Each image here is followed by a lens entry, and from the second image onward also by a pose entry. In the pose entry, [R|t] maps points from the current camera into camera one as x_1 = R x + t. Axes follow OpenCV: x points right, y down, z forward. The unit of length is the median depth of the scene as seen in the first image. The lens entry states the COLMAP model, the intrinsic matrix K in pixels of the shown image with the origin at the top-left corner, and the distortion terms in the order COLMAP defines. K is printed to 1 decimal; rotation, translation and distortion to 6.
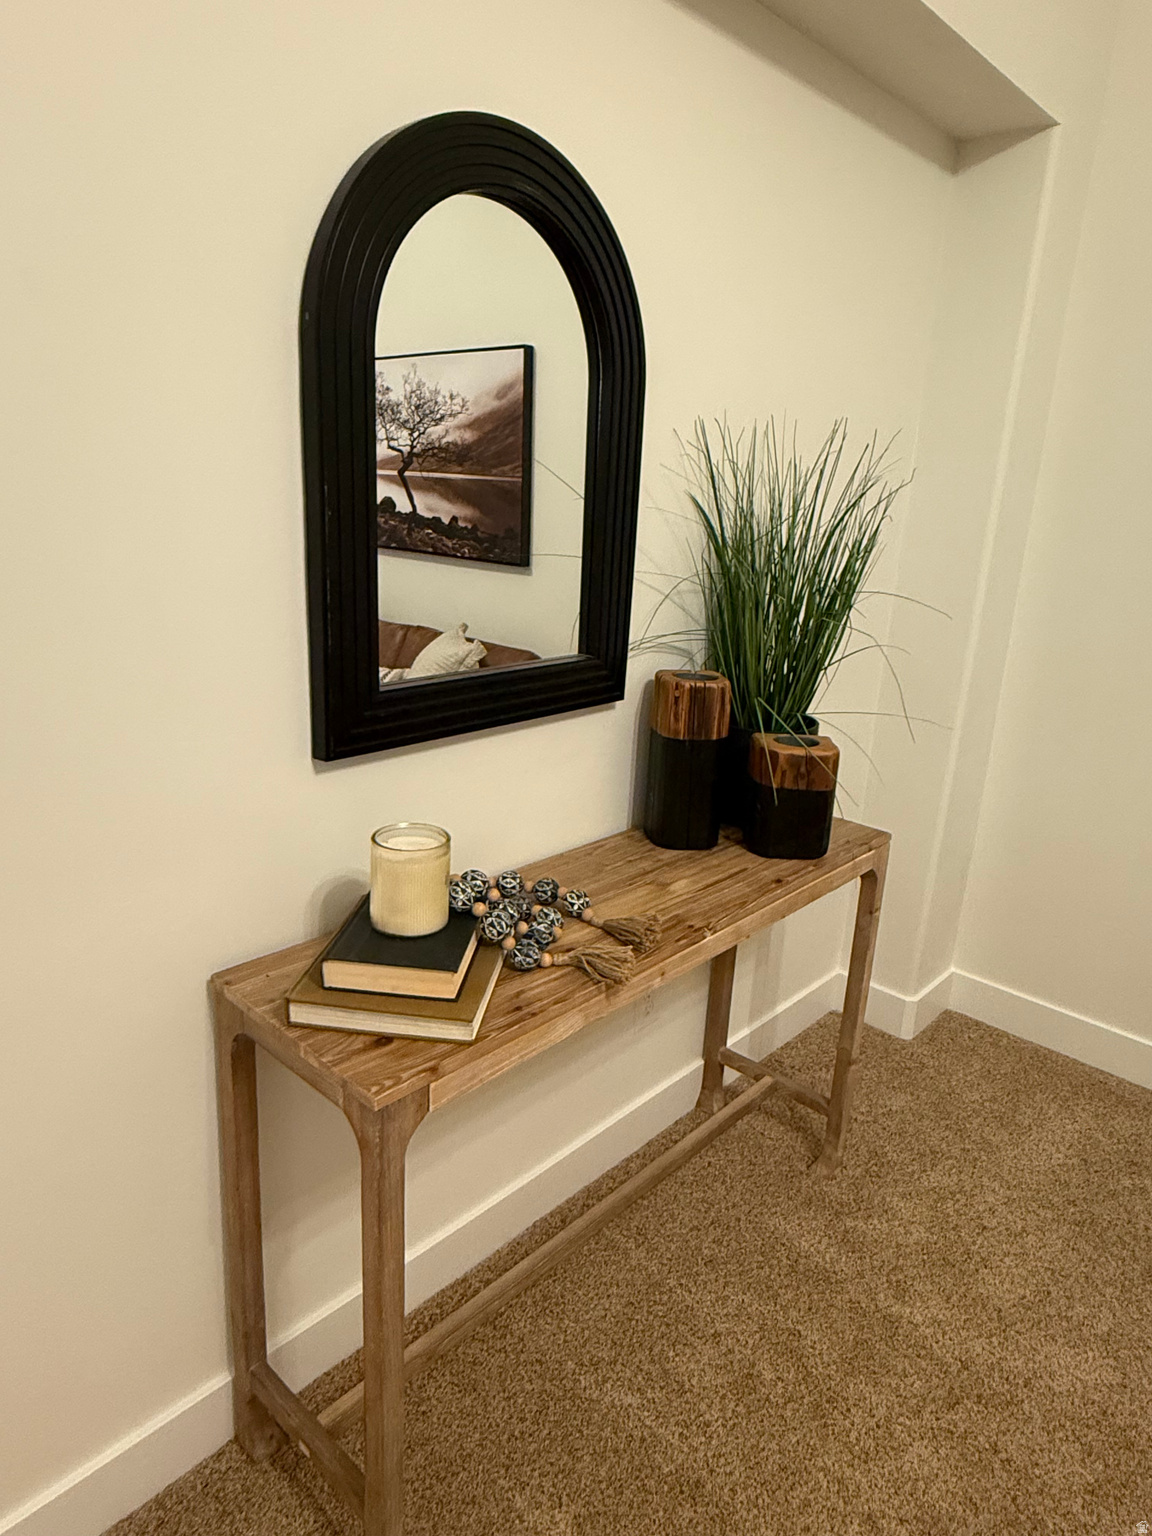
lens RADIAL K [[973.1, 0, 576.0], [0, 973.1, 768.0], [0, 0, 1]] dist [0.005653, 0.005289]
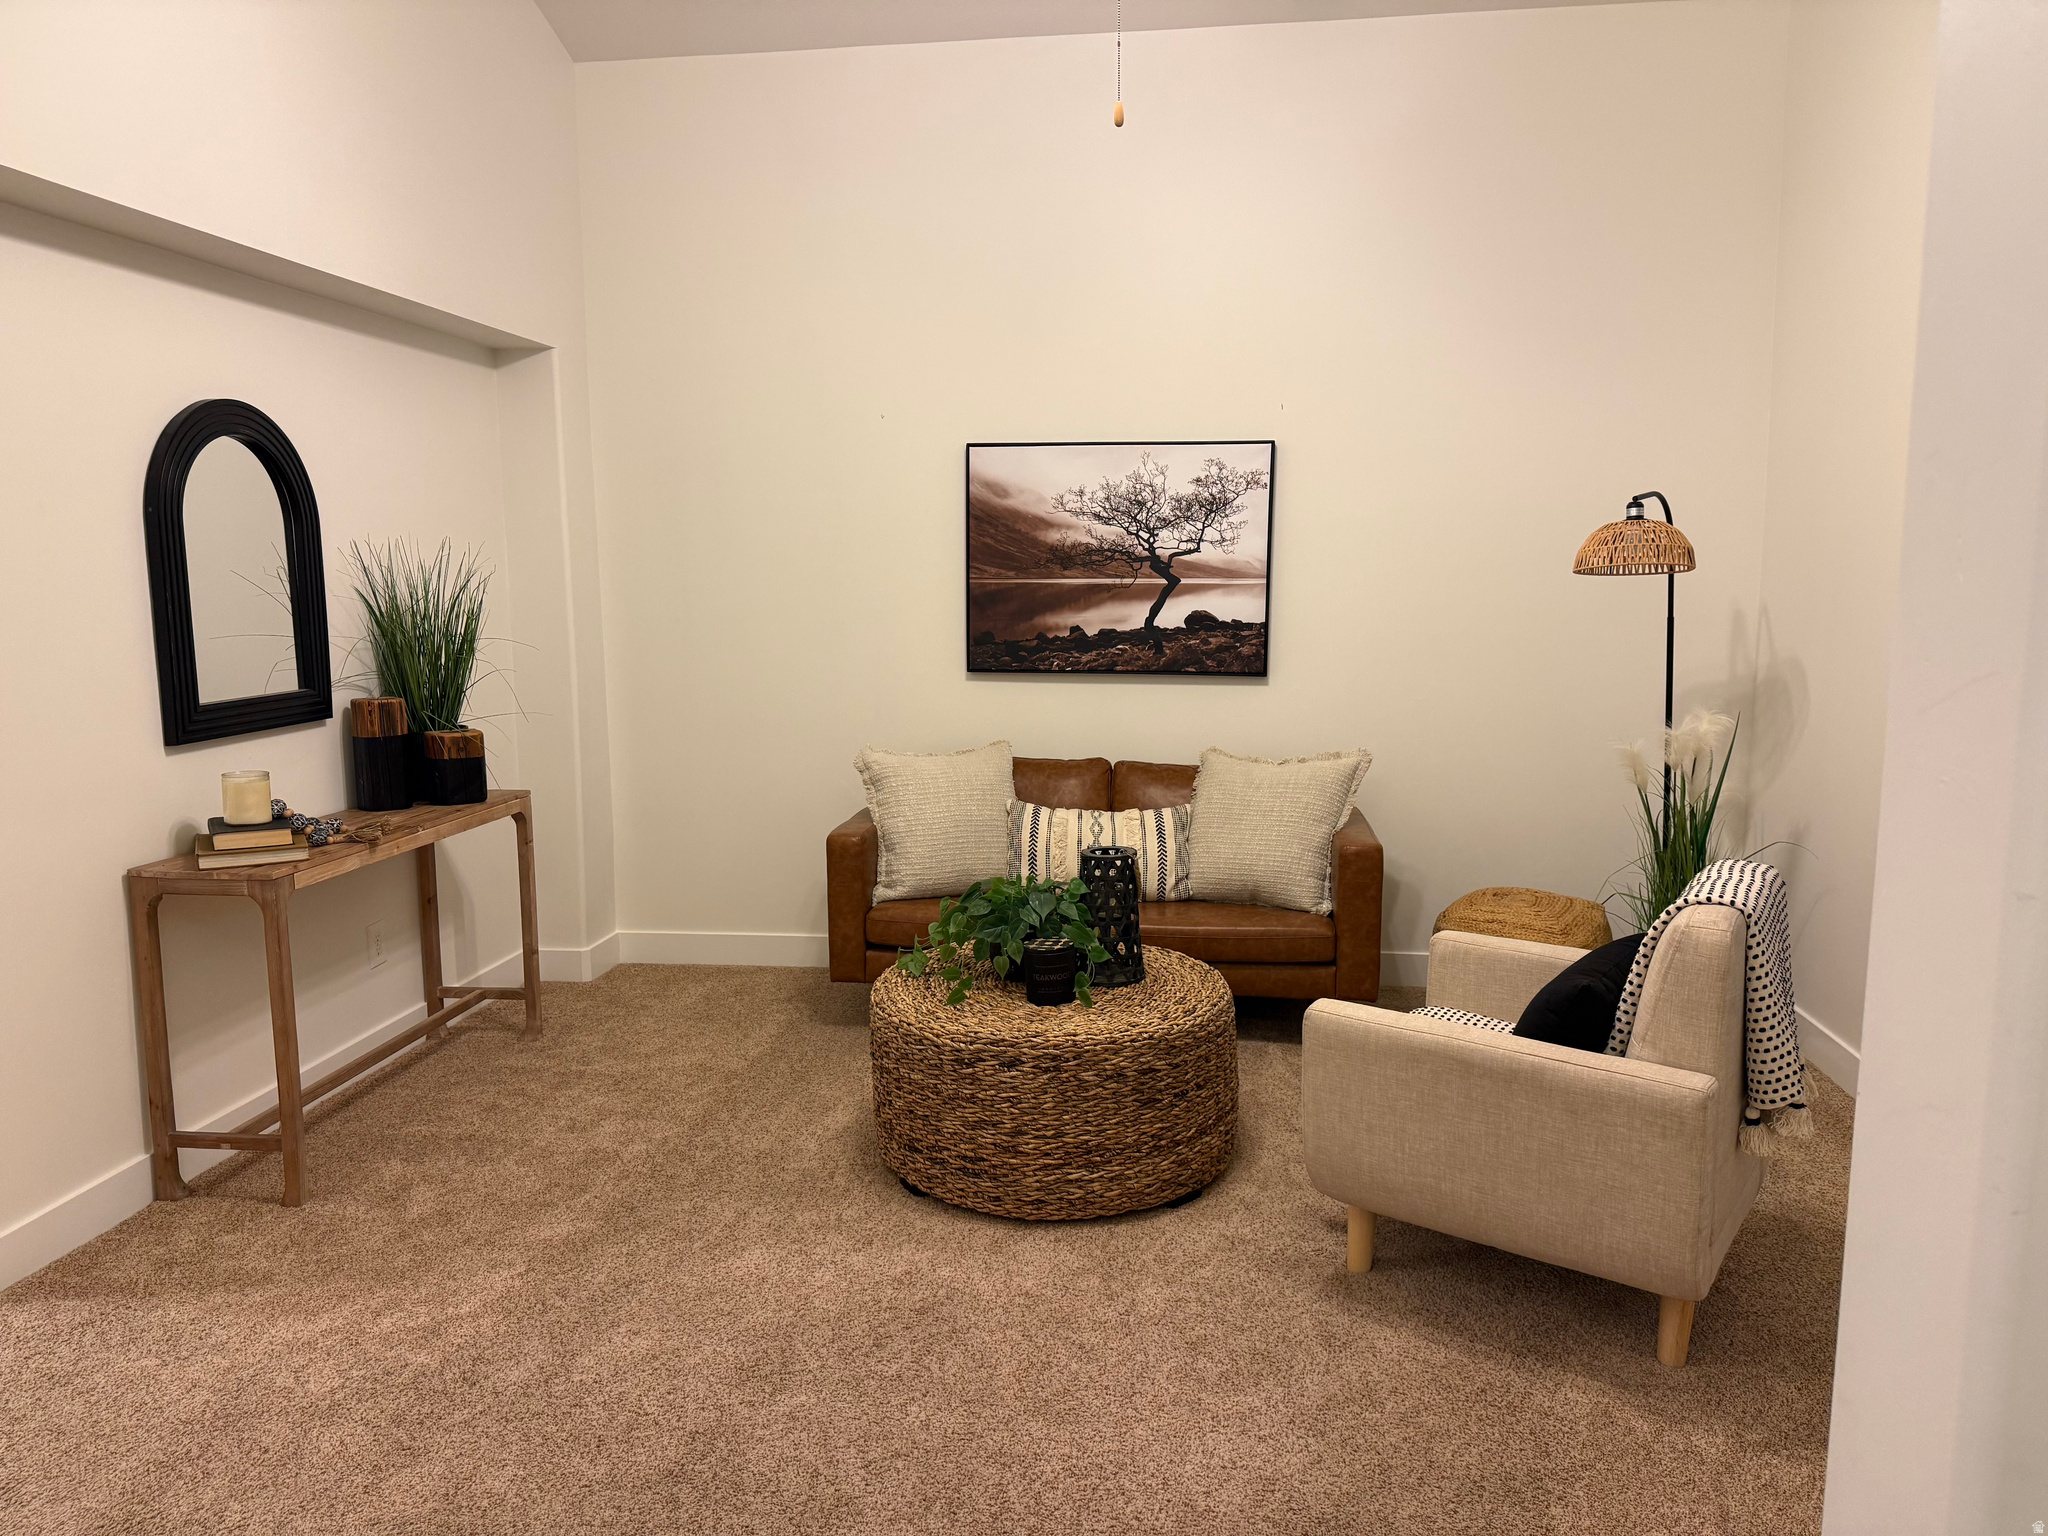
lens RADIAL K [[1435.7, 0, 1051.4], [0, 1435.7, 774.6], [0, 0, 1]] dist [0.097692, -0.158133]
pose [[0.804337, -0.135065, 0.578619, -0.372089], [0.210341, 0.975485, -0.064691, 0.396460], [-0.555697, 0.173741, 0.813029, -1.462786]]
